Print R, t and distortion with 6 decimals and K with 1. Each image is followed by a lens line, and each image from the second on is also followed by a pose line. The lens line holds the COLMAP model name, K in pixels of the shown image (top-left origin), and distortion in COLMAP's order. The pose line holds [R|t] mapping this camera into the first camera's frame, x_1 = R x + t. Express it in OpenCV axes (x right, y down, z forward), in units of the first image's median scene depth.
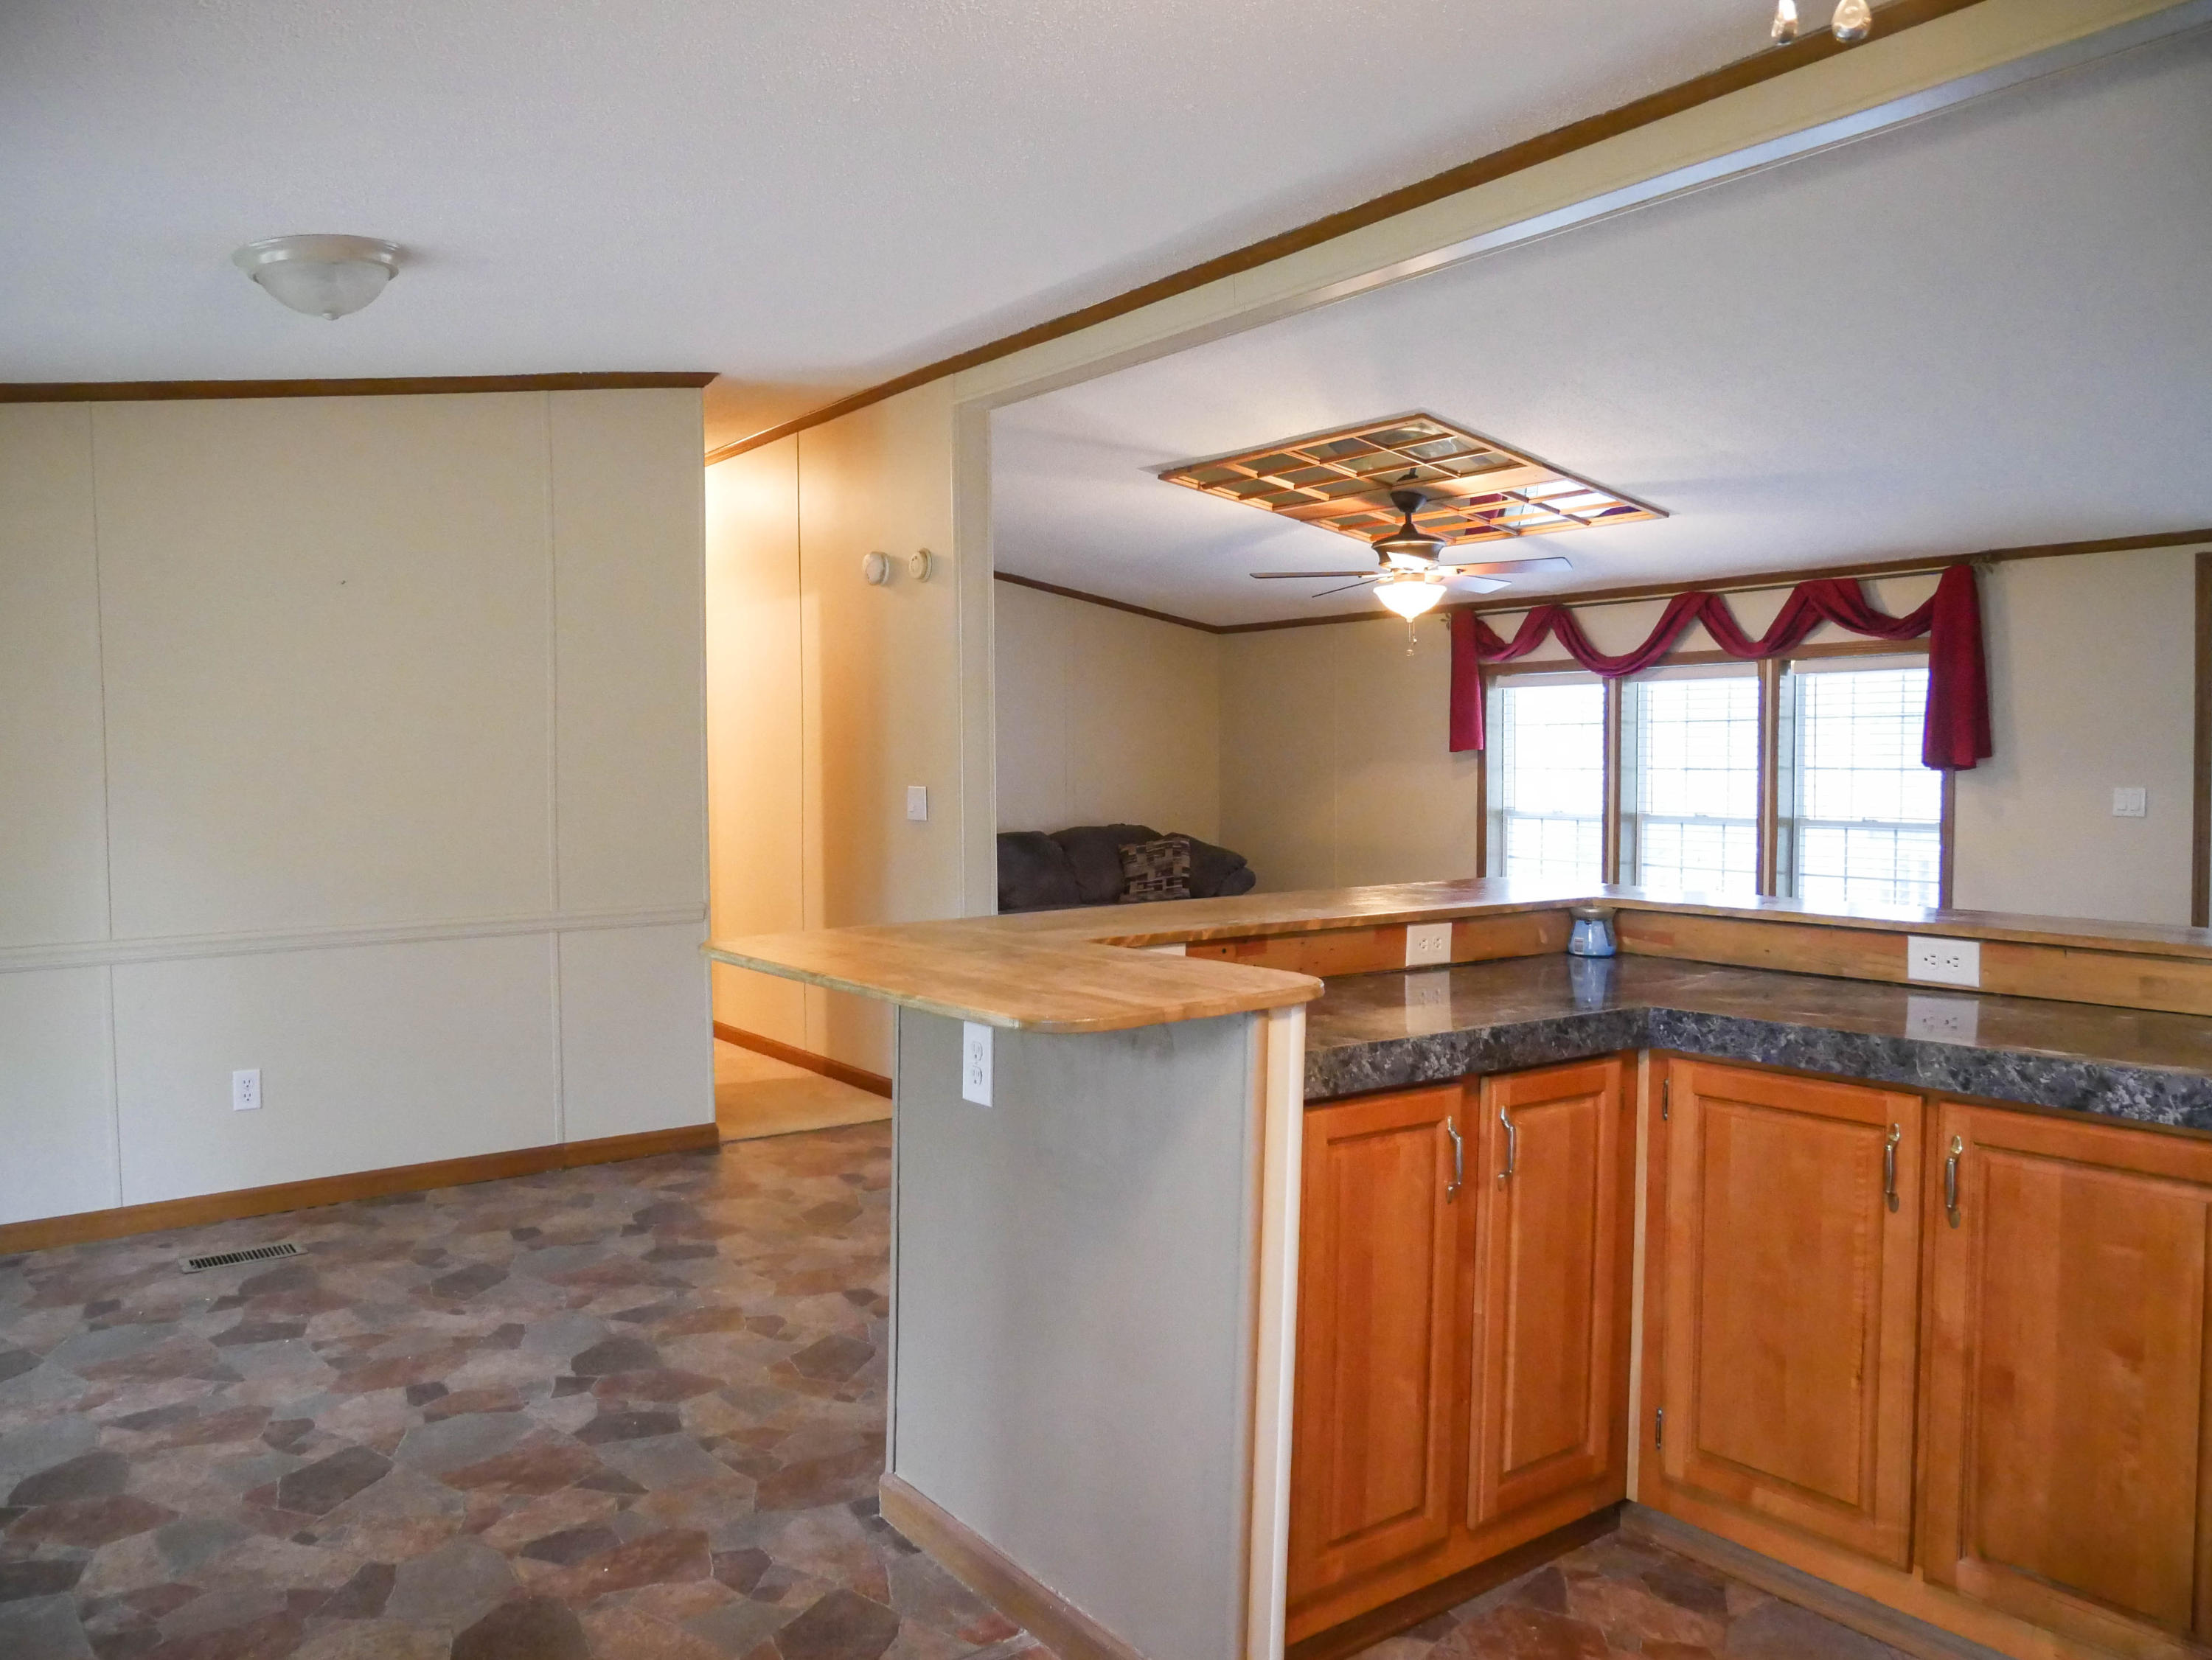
lens RADIAL K [[1595.7, 0, 1071.5], [0, 1595.7, 831.1], [0, 0, 1]] dist [-0.062541, 0.001983]
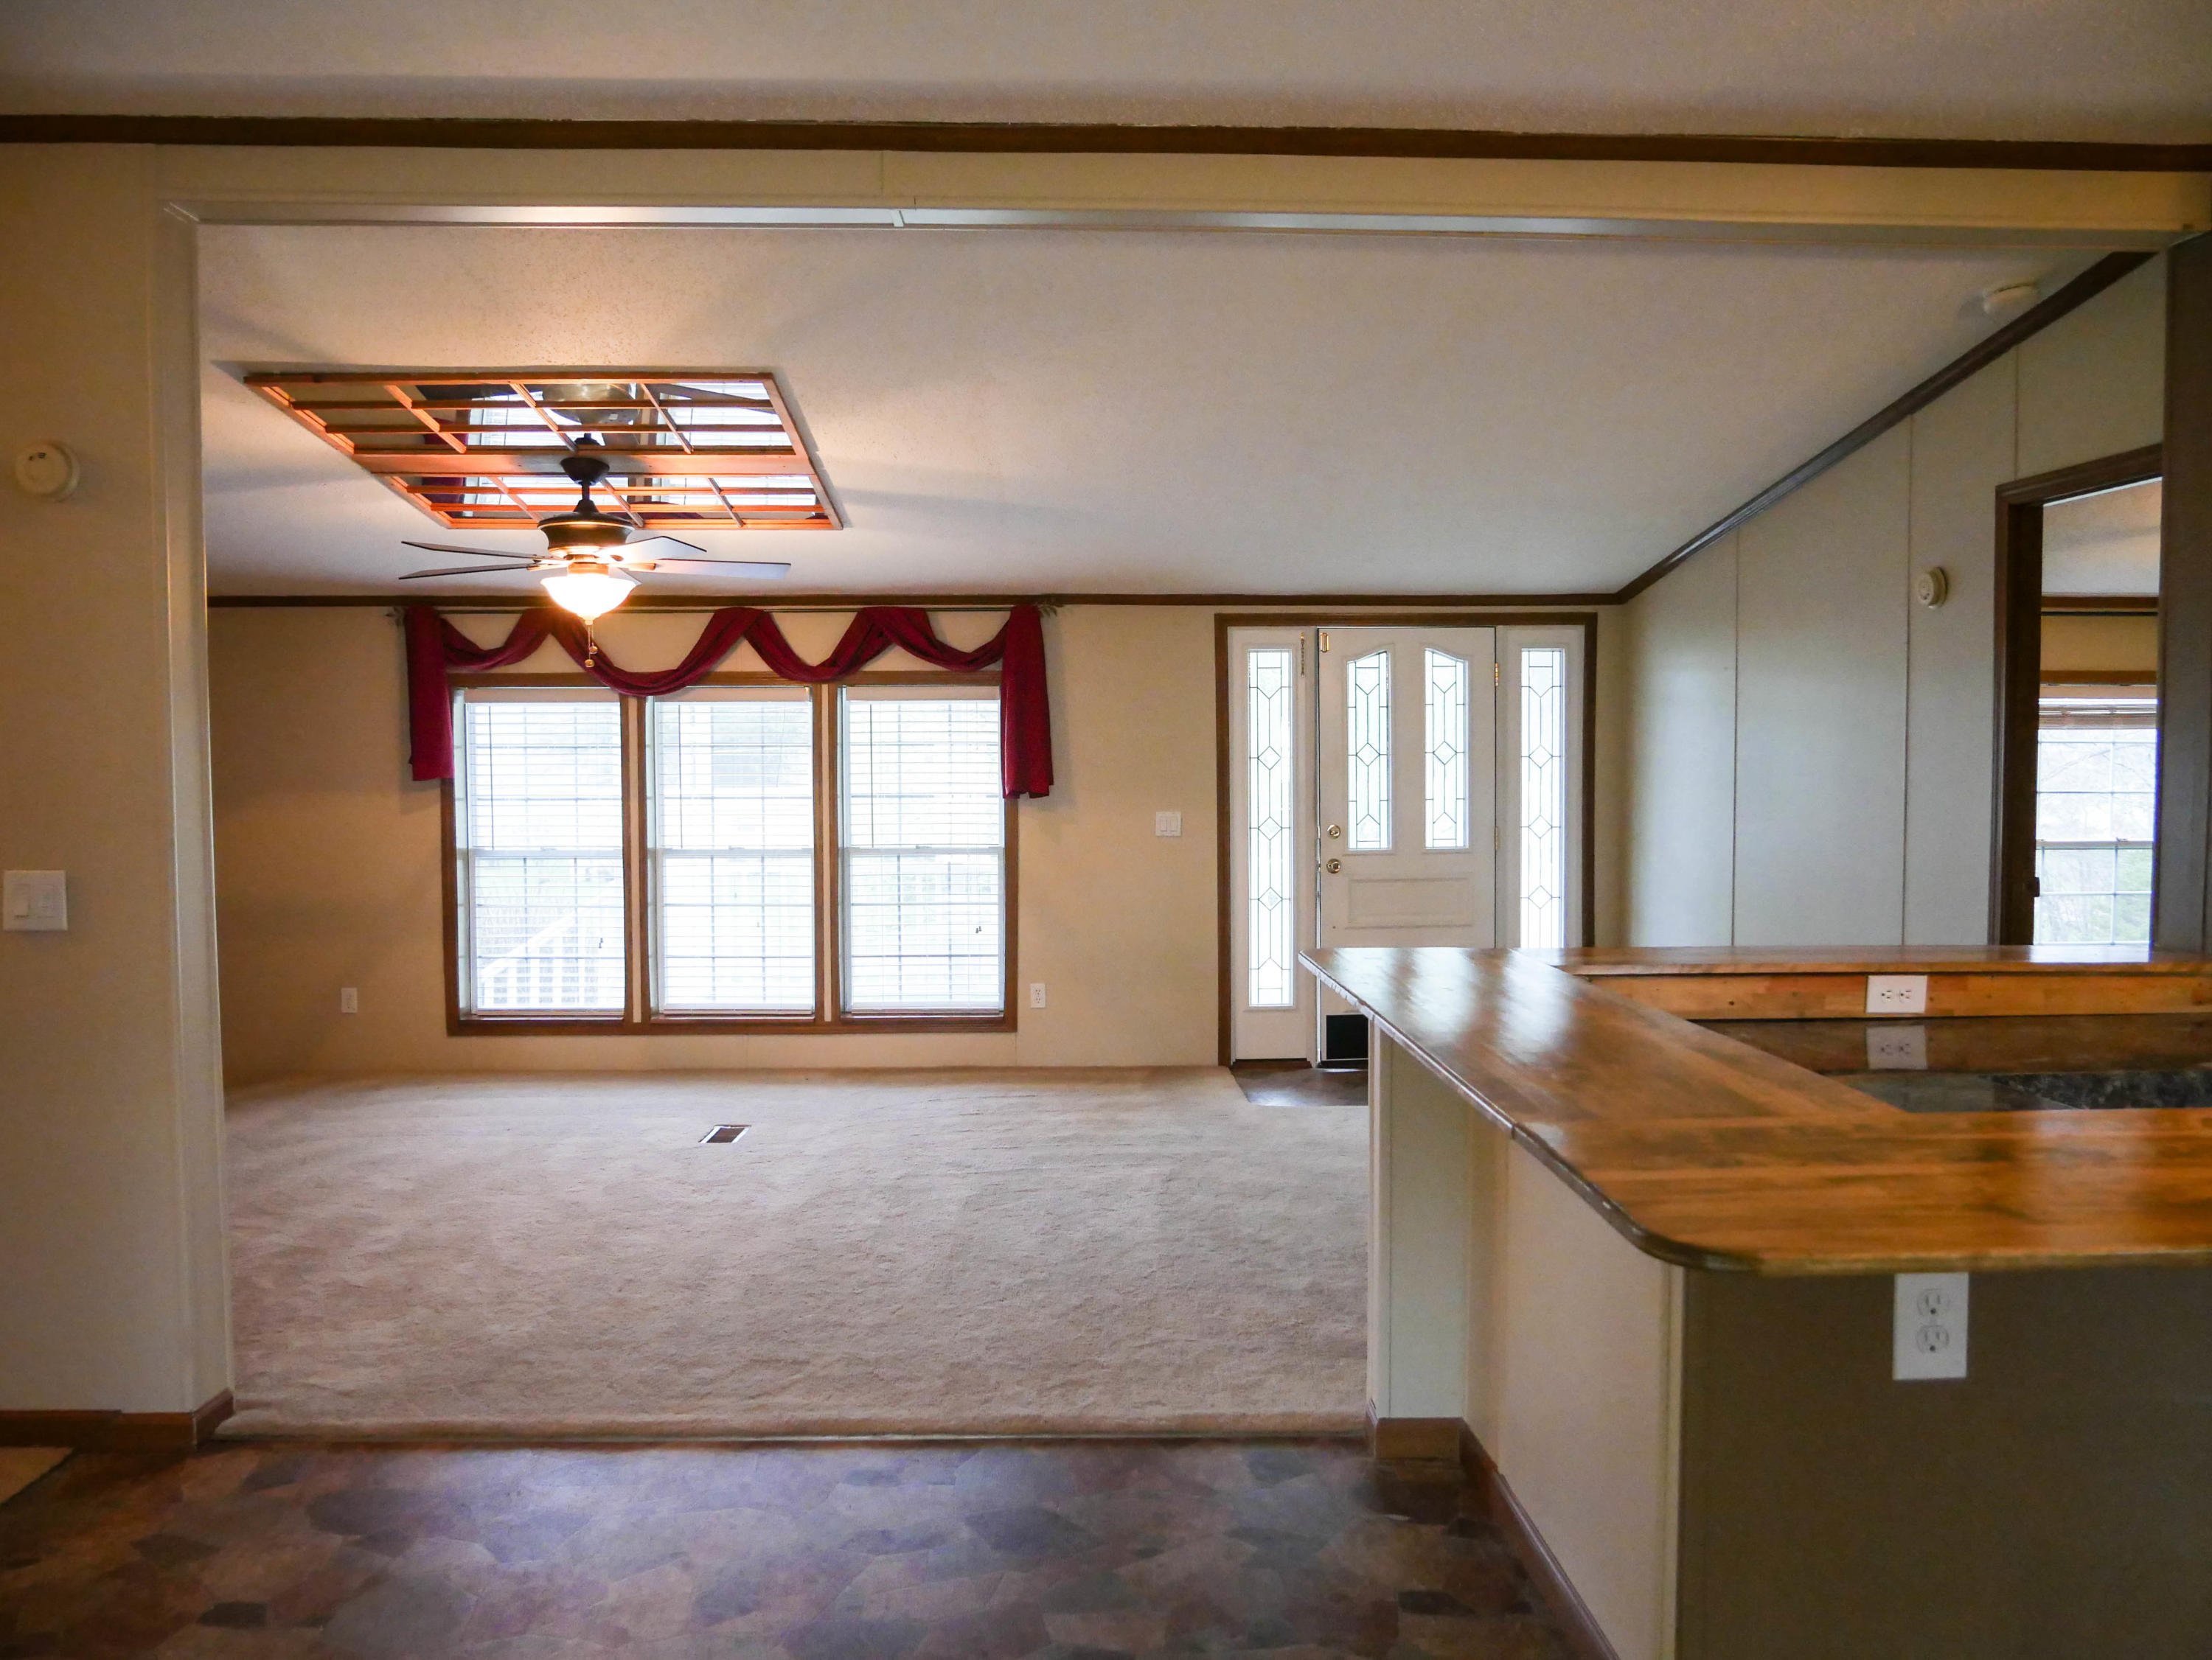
lens RADIAL K [[1595.7, 0, 1071.5], [0, 1595.7, 831.1], [0, 0, 1]] dist [-0.062541, 0.001983]
pose [[0.562512, -0.036054, 0.826003, -0.303479], [0.037931, 0.999122, 0.017780, -0.033426], [-0.825919, 0.021330, 0.563386, 0.356314]]
